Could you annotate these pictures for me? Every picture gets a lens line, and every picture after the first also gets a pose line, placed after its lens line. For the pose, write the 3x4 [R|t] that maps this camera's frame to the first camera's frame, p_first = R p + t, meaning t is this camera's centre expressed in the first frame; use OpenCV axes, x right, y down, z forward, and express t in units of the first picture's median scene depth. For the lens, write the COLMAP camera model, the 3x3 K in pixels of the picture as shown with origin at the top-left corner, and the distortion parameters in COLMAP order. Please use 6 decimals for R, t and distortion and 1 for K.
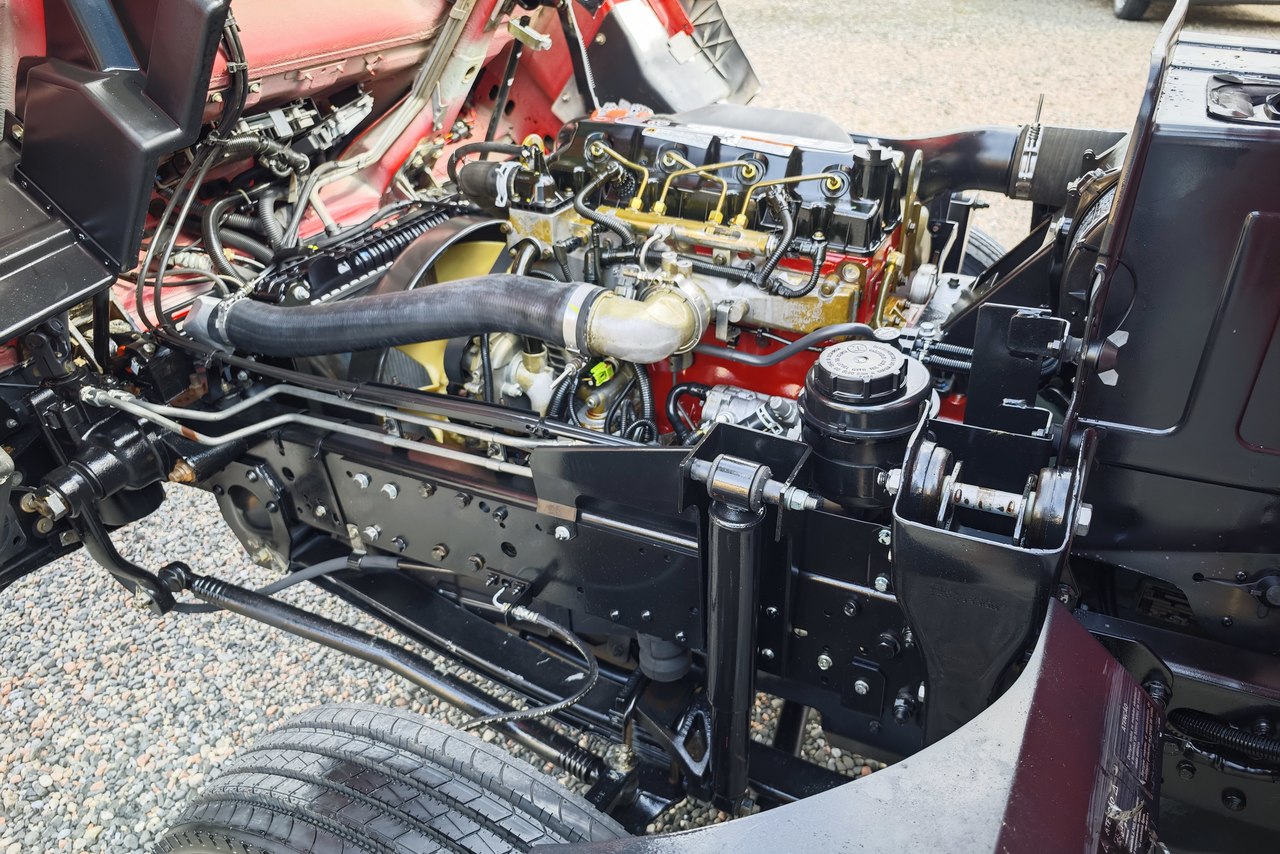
lens RADIAL K [[873.4, 0, 640.0], [0, 873.4, 427.0], [0, 0, 1]] dist [-0.001400, -0.004709]
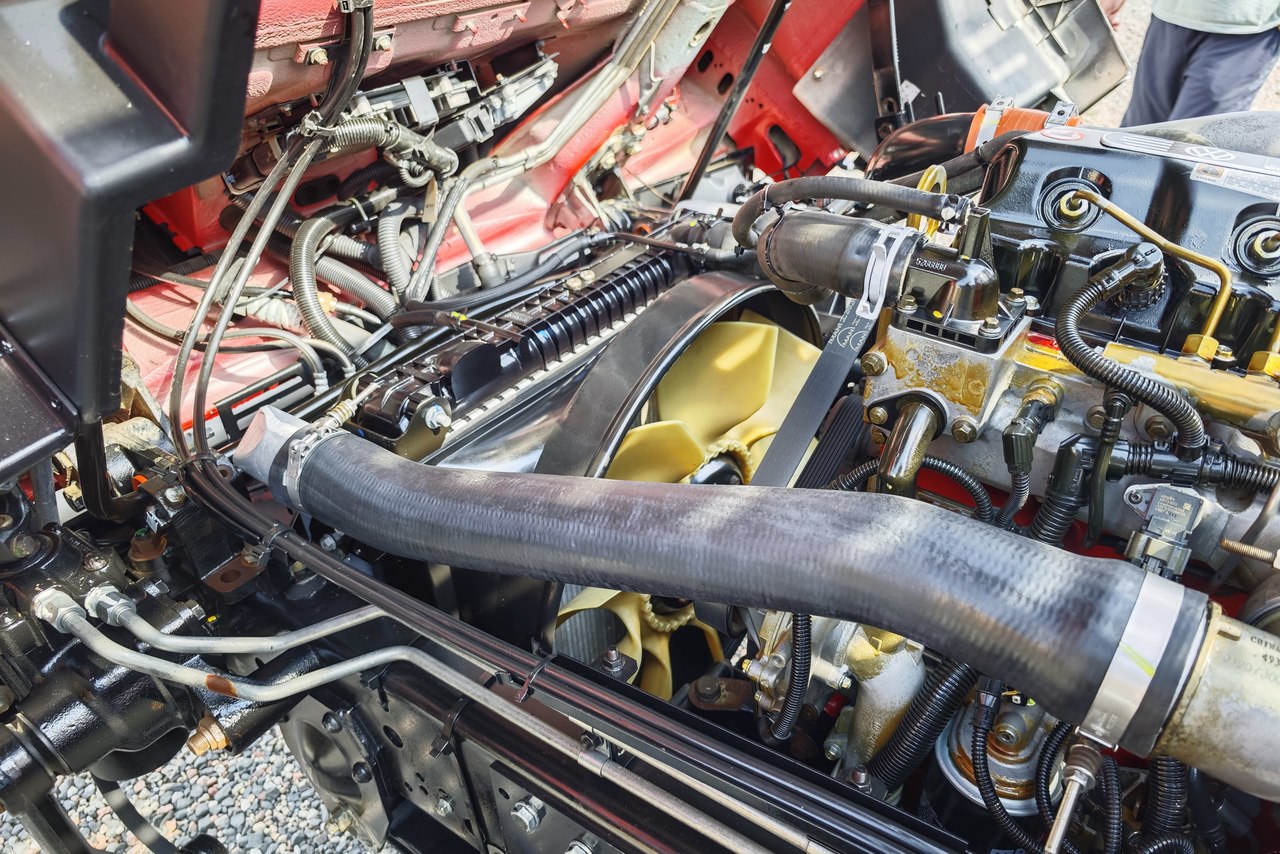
lens RADIAL K [[859.1, 0, 639.1], [0, 859.1, 421.4], [0, 0, 1]] dist [-0.000382, -0.021305]
pose [[0.990809, 0.084211, -0.105857, -0.166157], [-0.080482, 0.995992, 0.039018, -0.150617], [0.108719, -0.030139, 0.993616, 0.385703]]
